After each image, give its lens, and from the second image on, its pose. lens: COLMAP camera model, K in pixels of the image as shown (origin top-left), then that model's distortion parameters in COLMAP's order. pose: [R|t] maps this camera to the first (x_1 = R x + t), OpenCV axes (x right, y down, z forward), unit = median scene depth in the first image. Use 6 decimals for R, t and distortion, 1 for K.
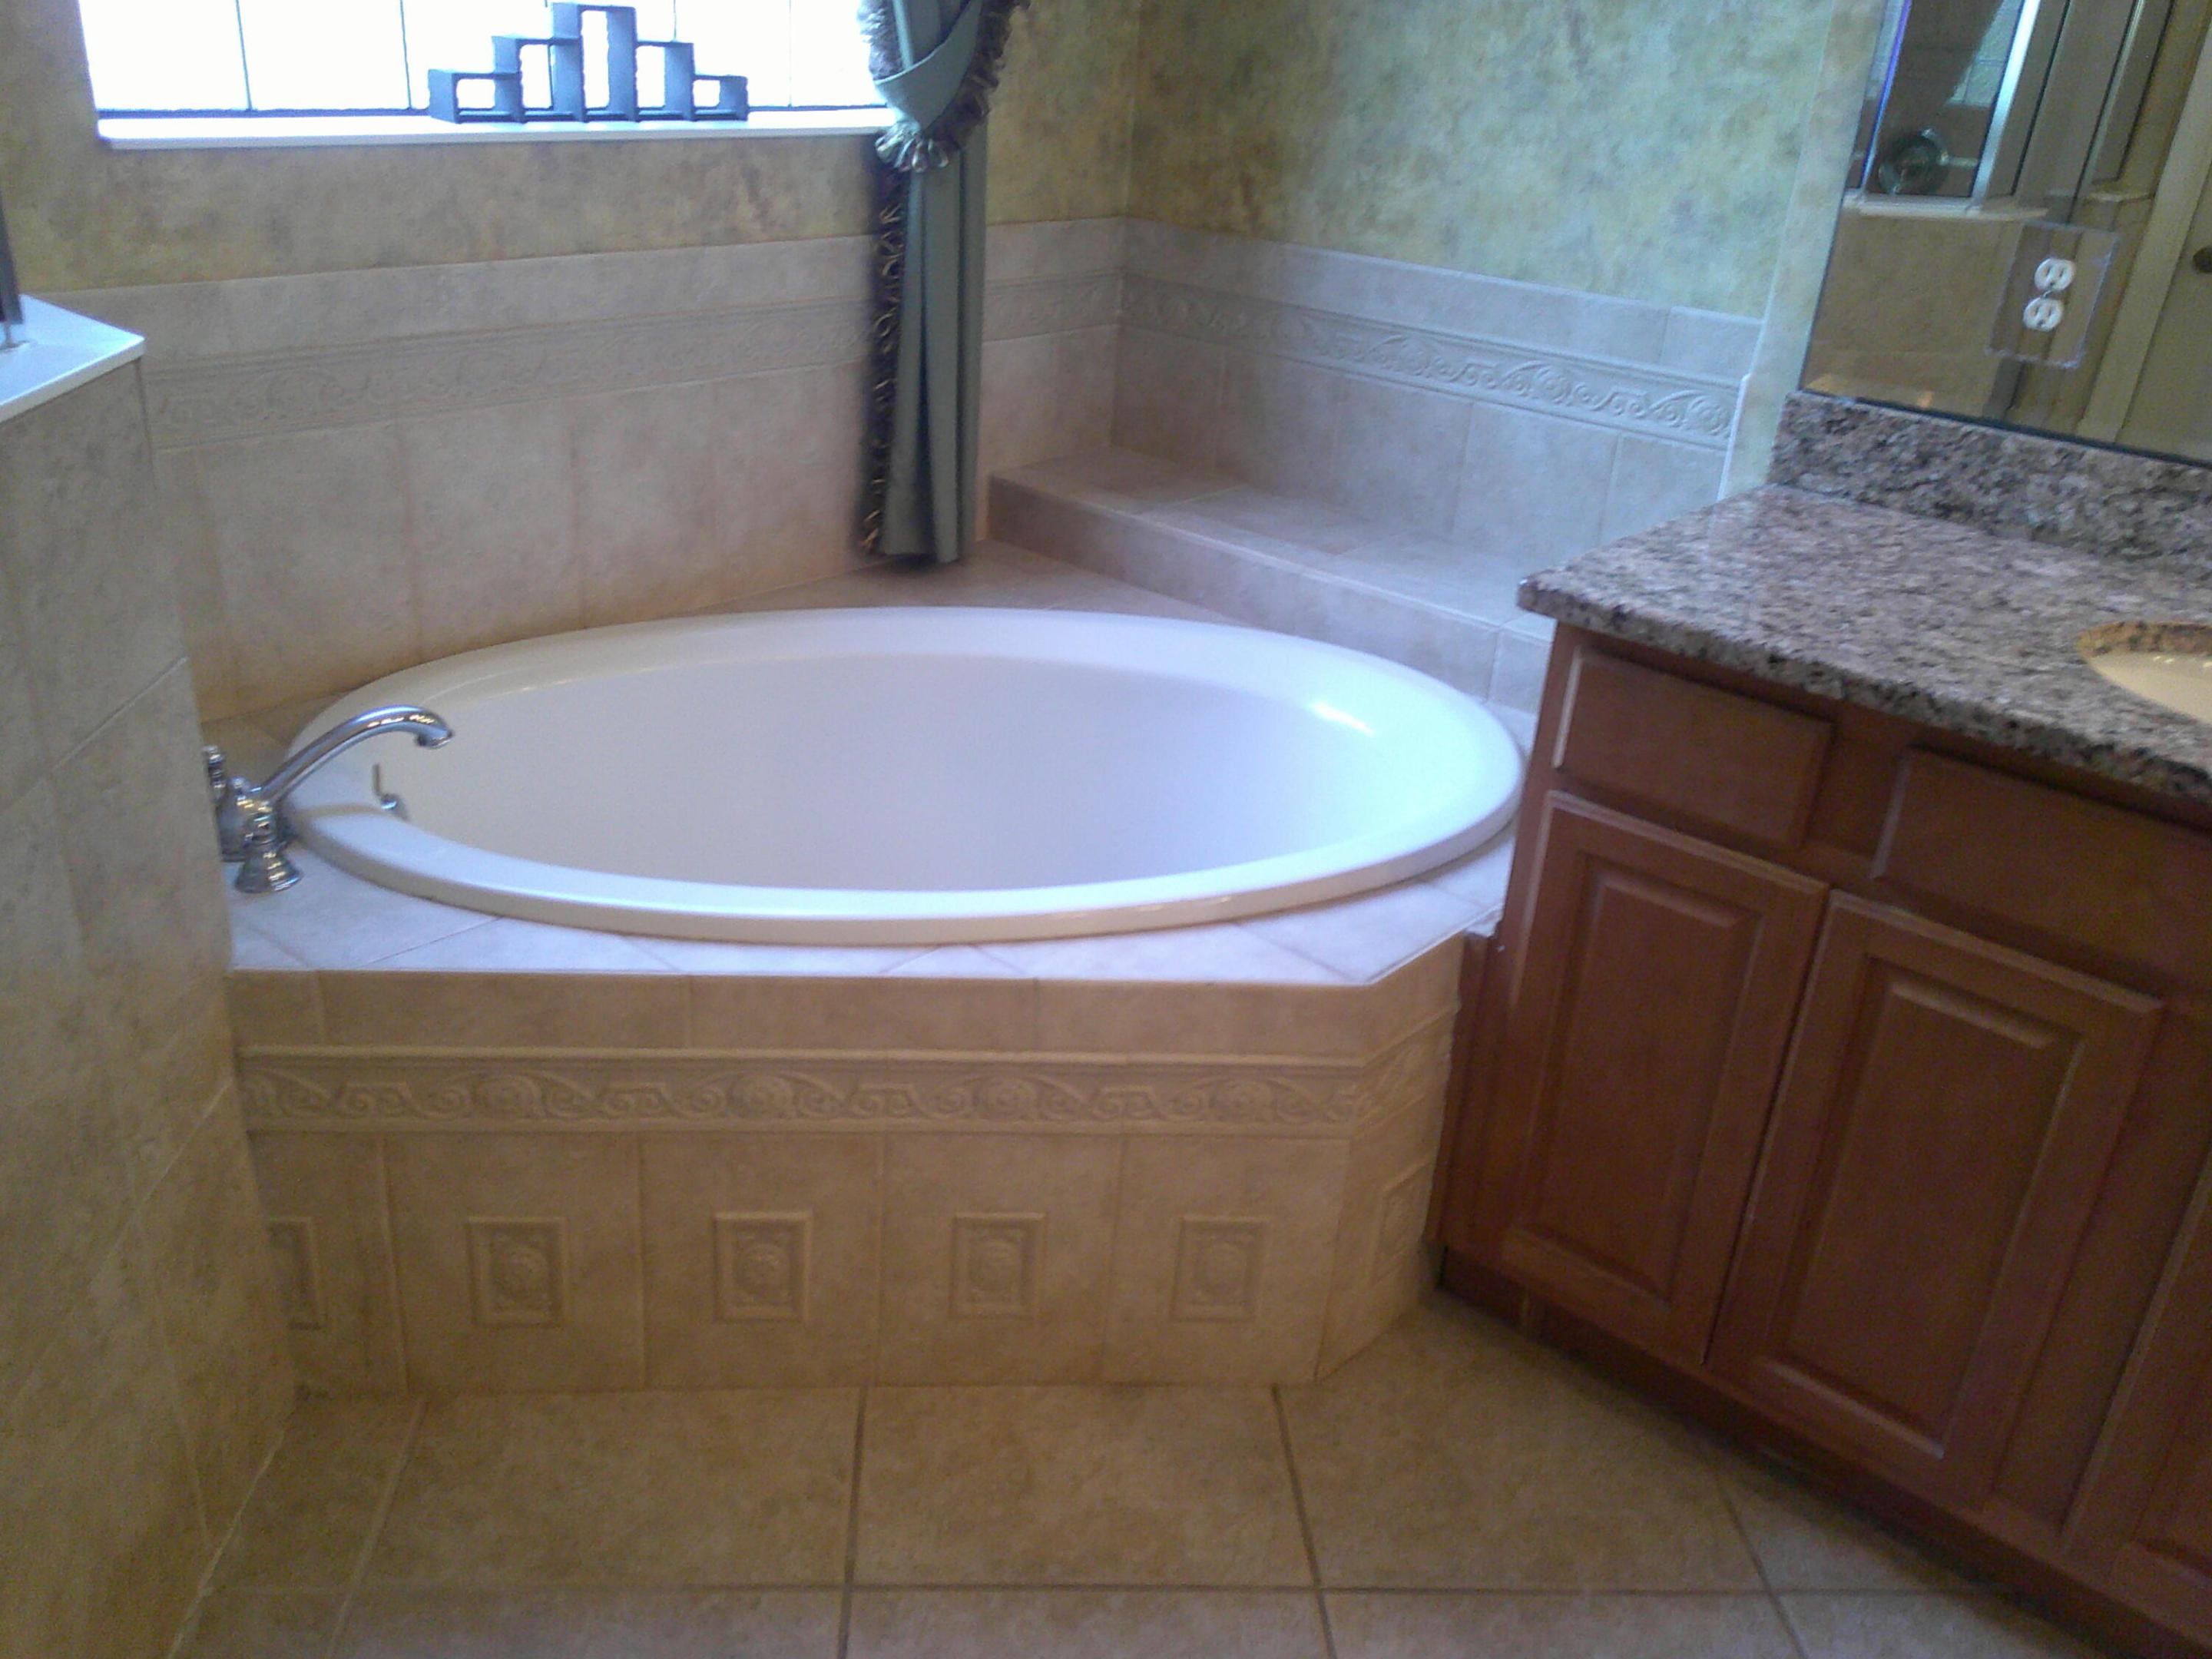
lens RADIAL K [[1807.1, 0, 1075.5], [0, 1807.1, 823.6], [0, 0, 1]] dist [0.140987, -0.232070]
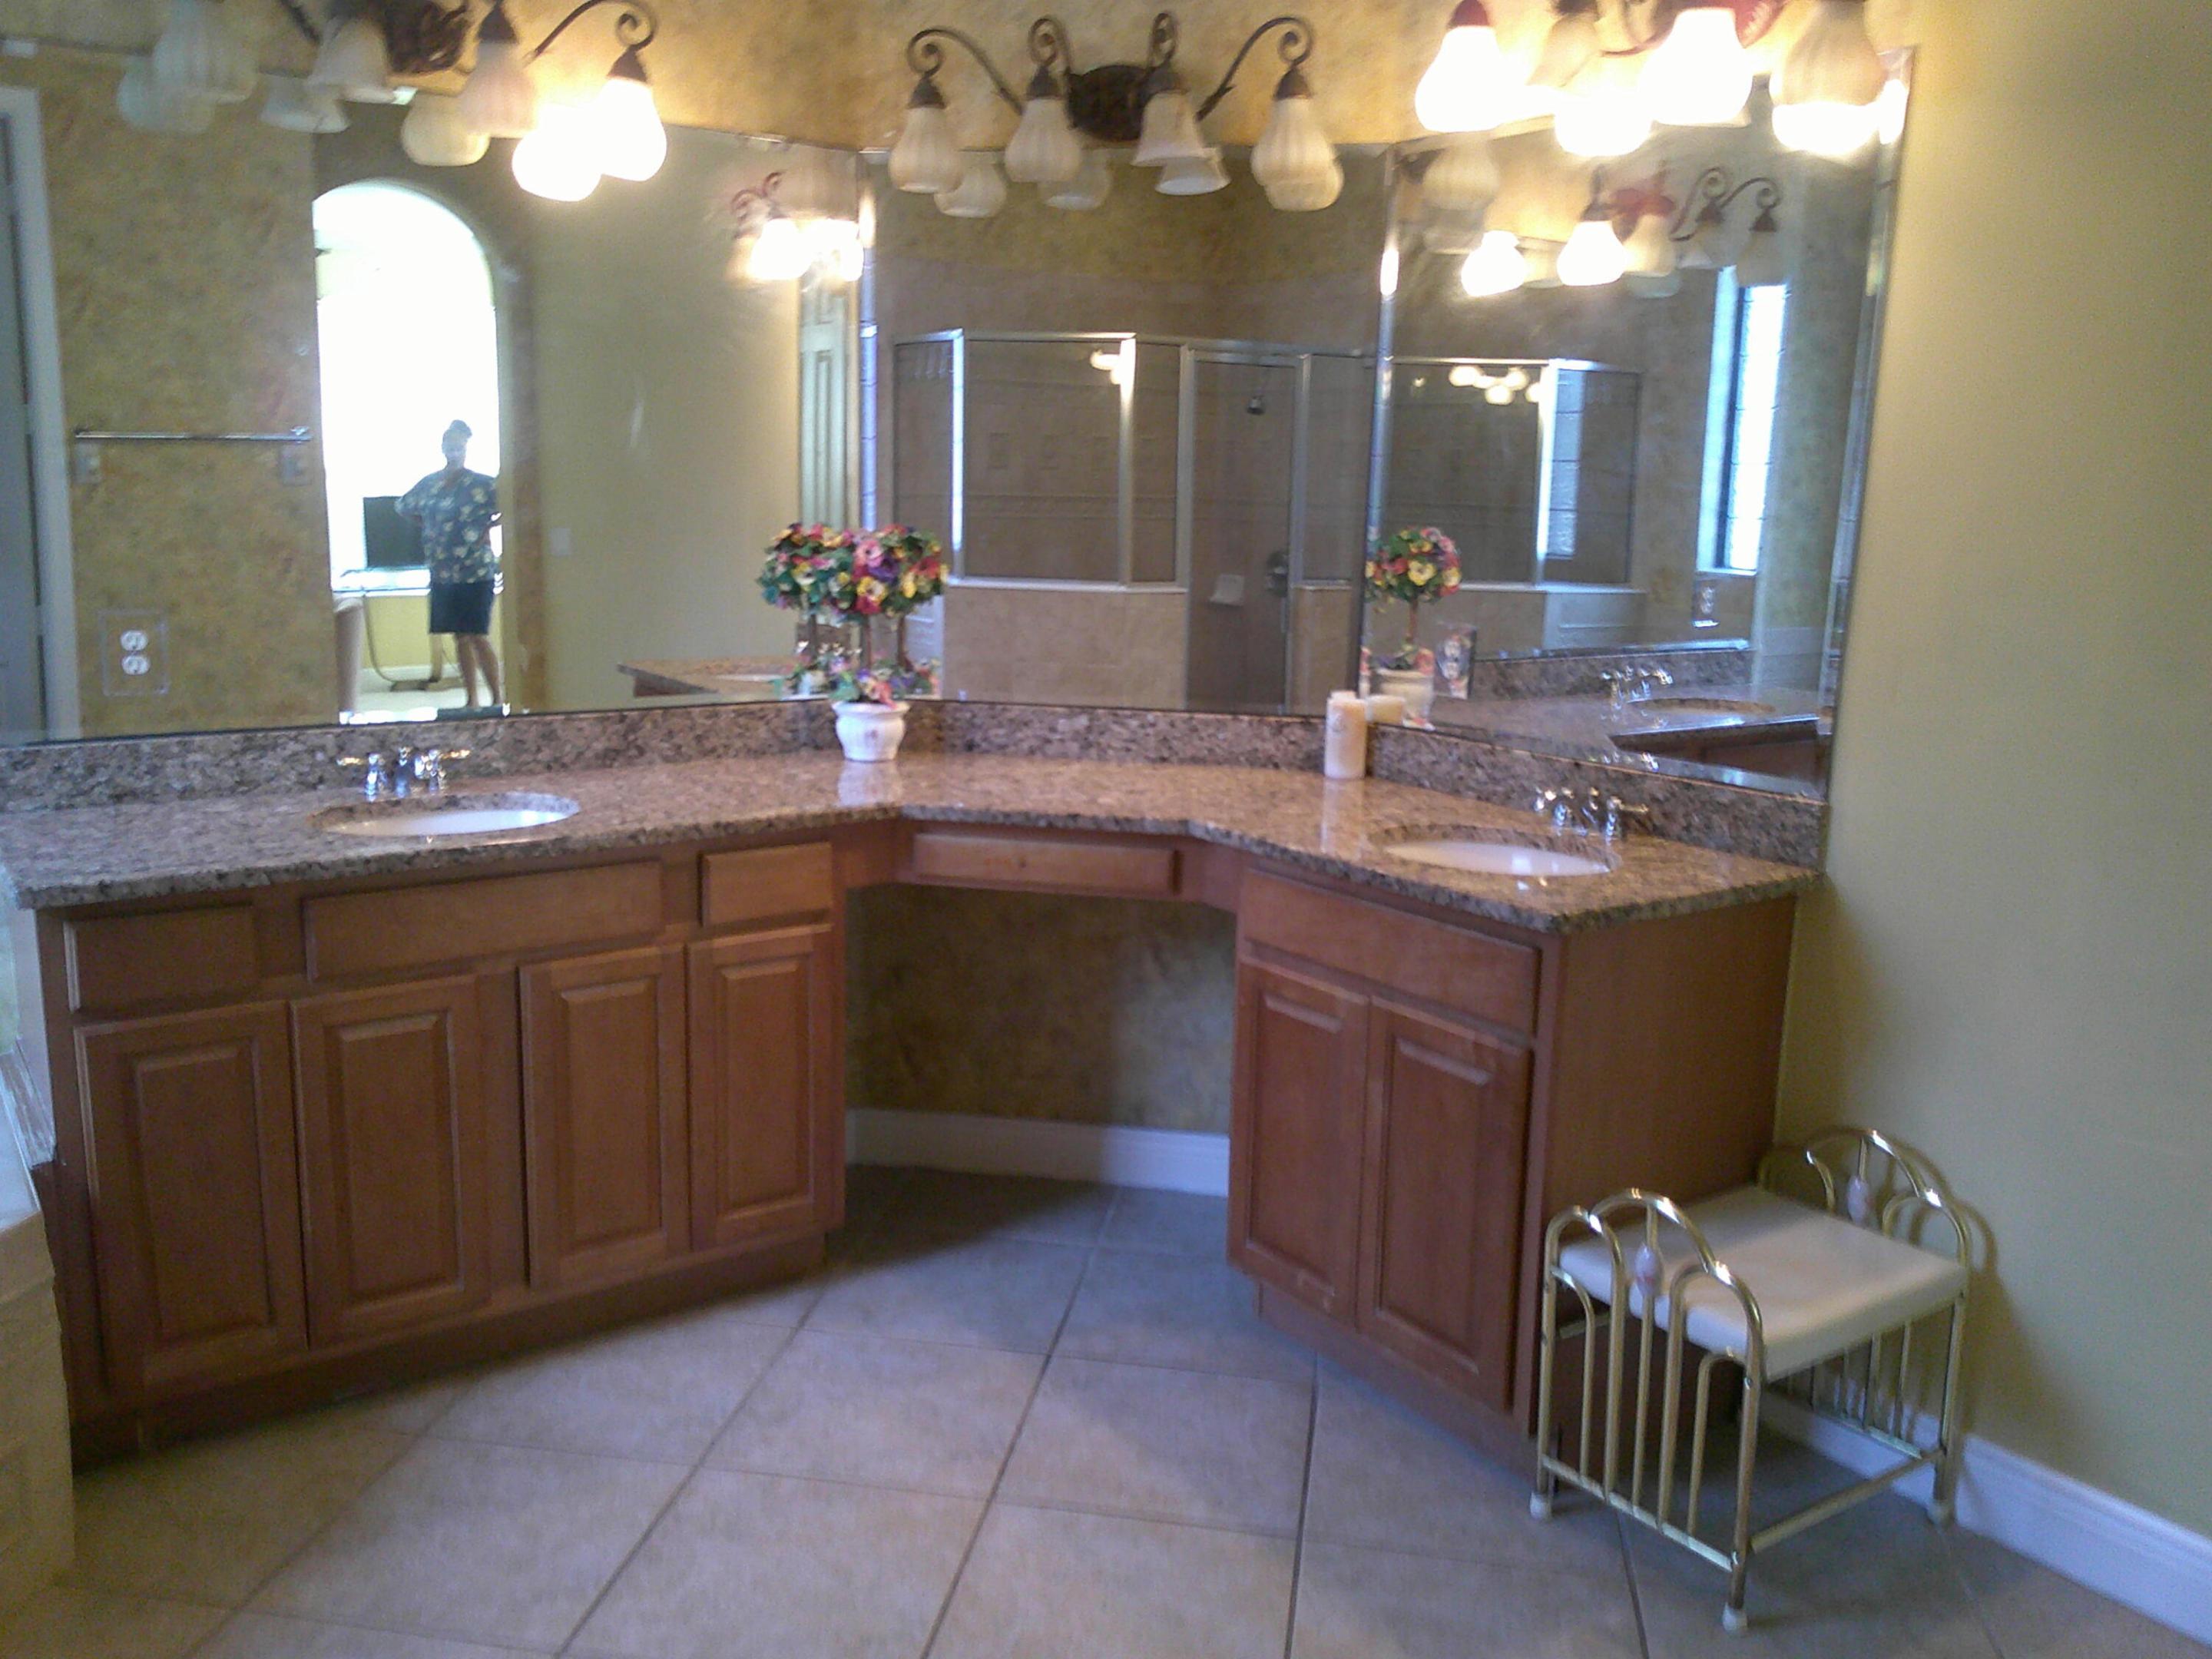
lens RADIAL K [[1761.3, 0, 1049.0], [0, 1761.3, 850.8], [0, 0, 1]] dist [0.124486, -0.194500]
pose [[0.243627, -0.257047, 0.935186, -0.683185], [0.409241, 0.901441, 0.141160, -0.025097], [-0.879300, 0.348326, 0.324810, -0.122514]]
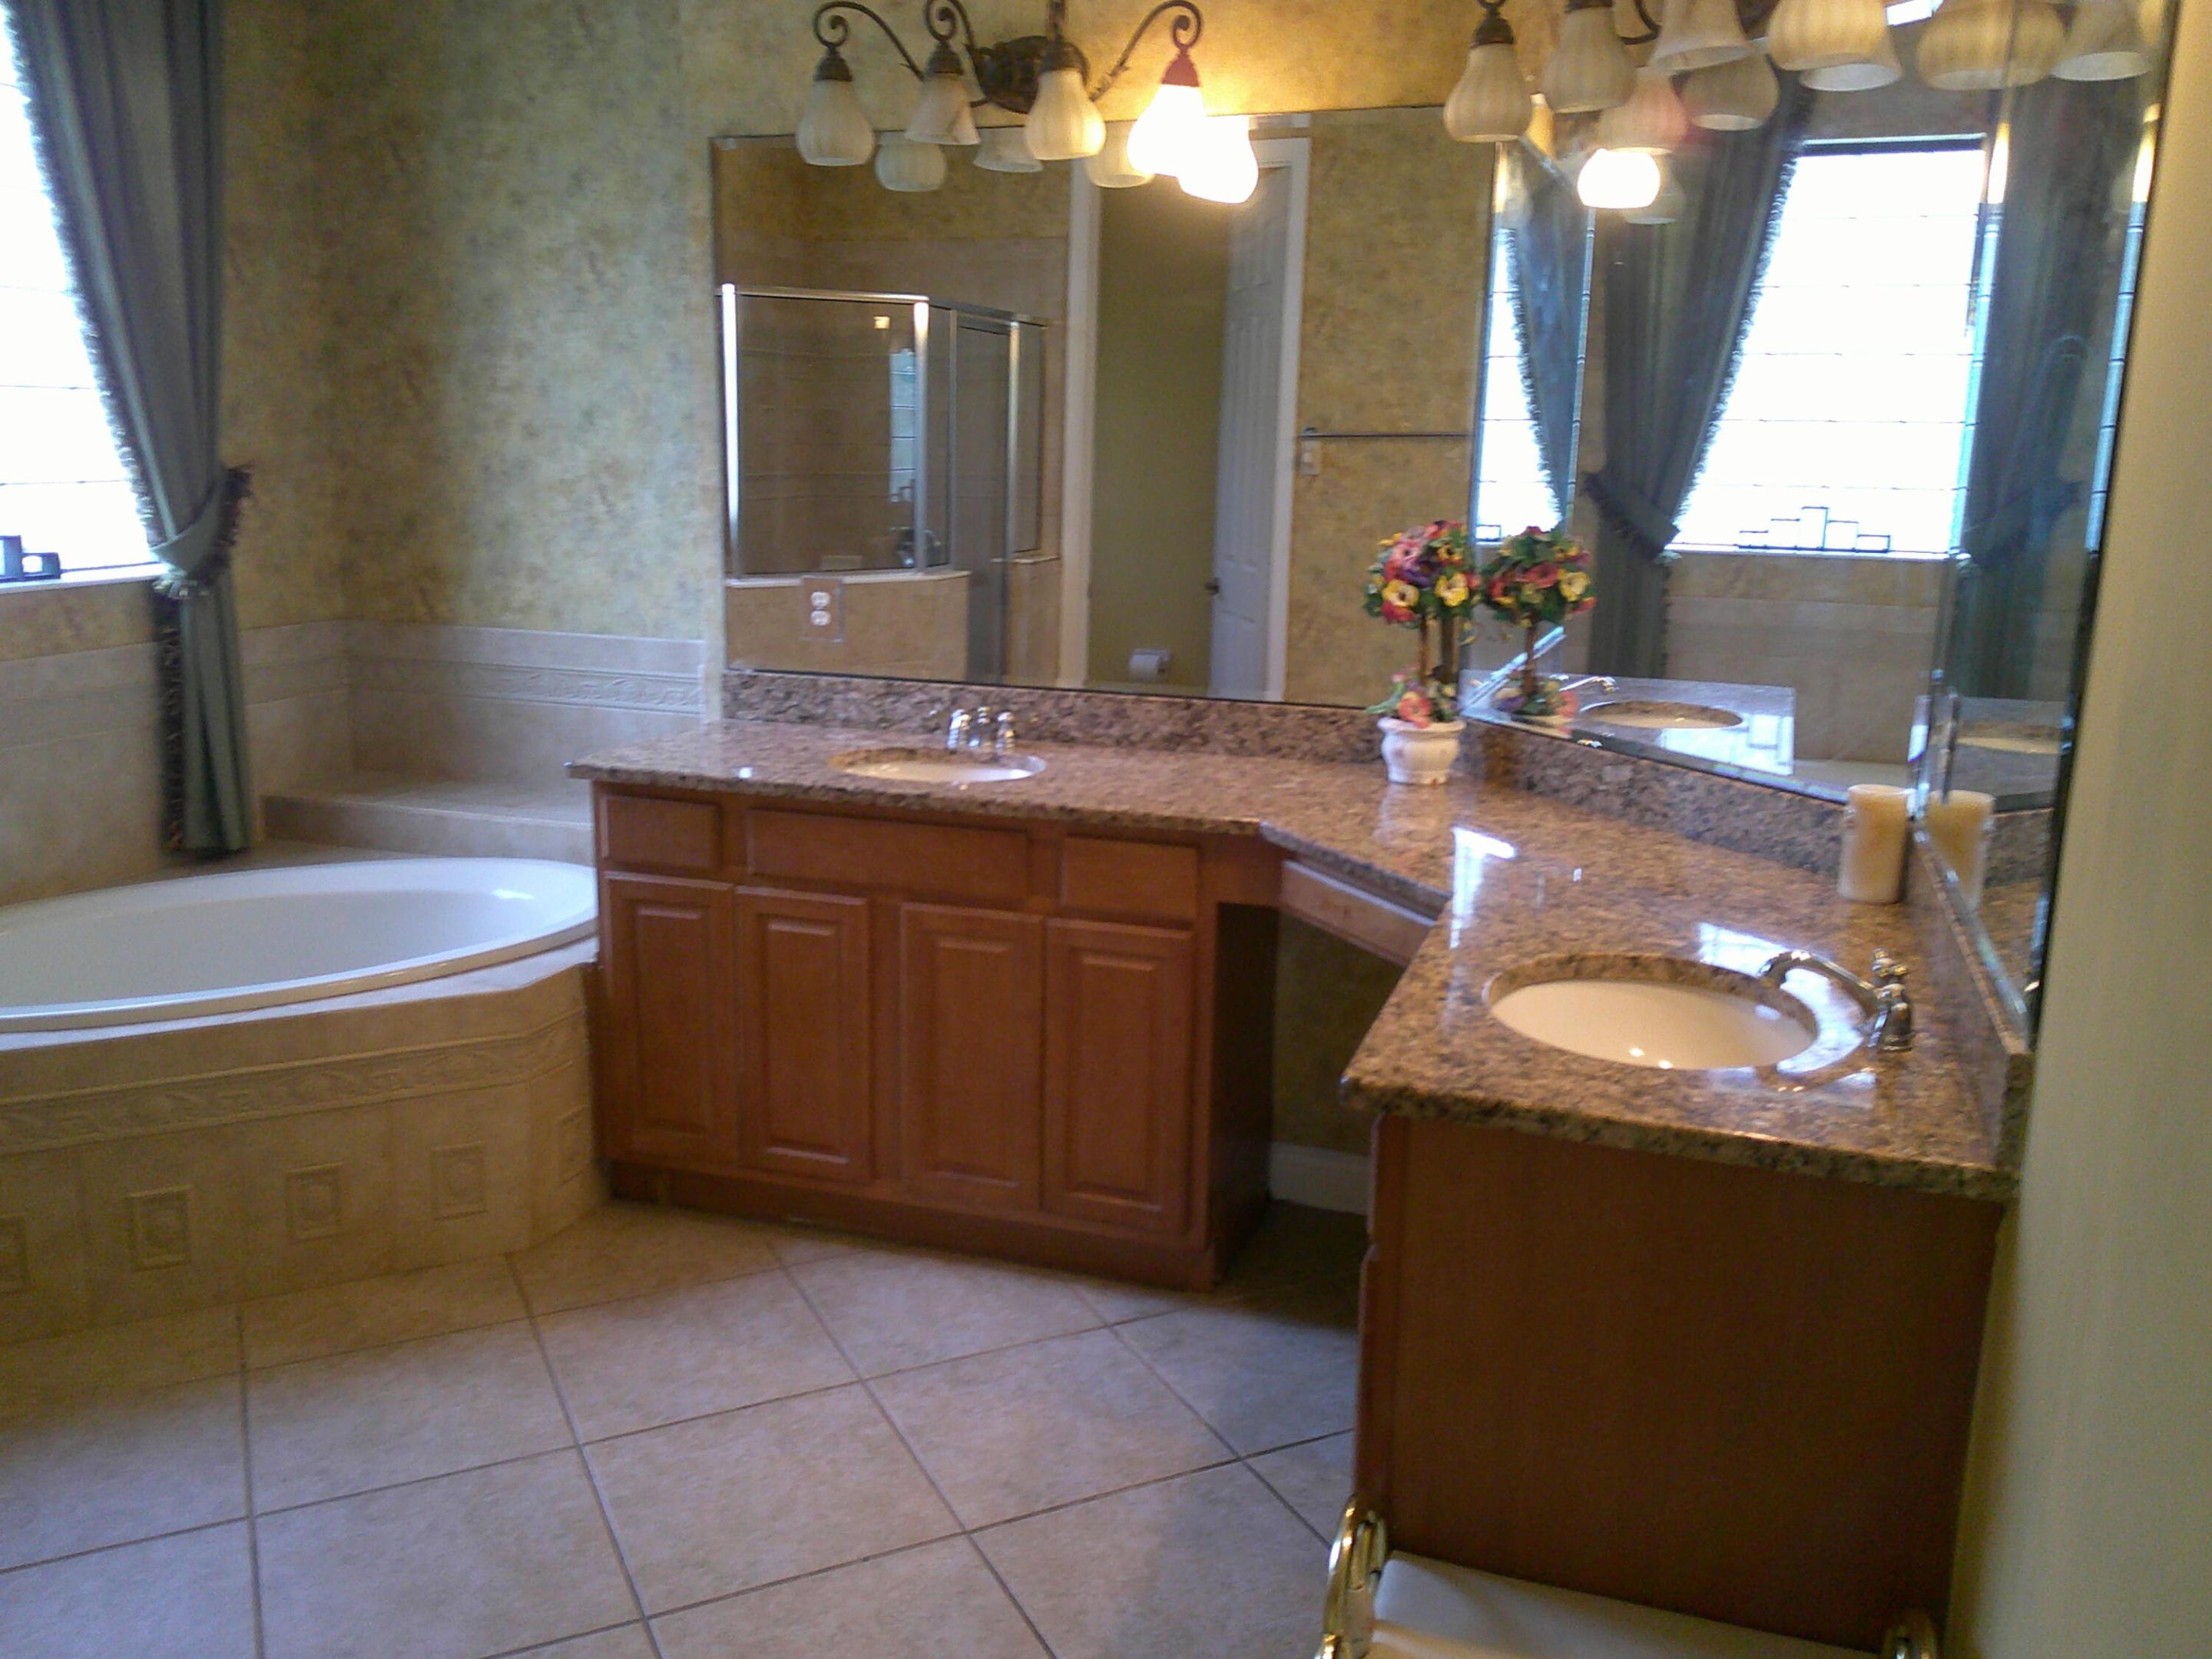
lens RADIAL K [[1804.5, 0, 1077.5], [0, 1804.5, 820.4], [0, 0, 1]] dist [0.133110, -0.205847]
pose [[0.925165, -0.126247, 0.357955, 0.037487], [0.199898, 0.963742, -0.176753, 0.310505], [-0.322662, 0.235080, 0.916857, -0.776732]]
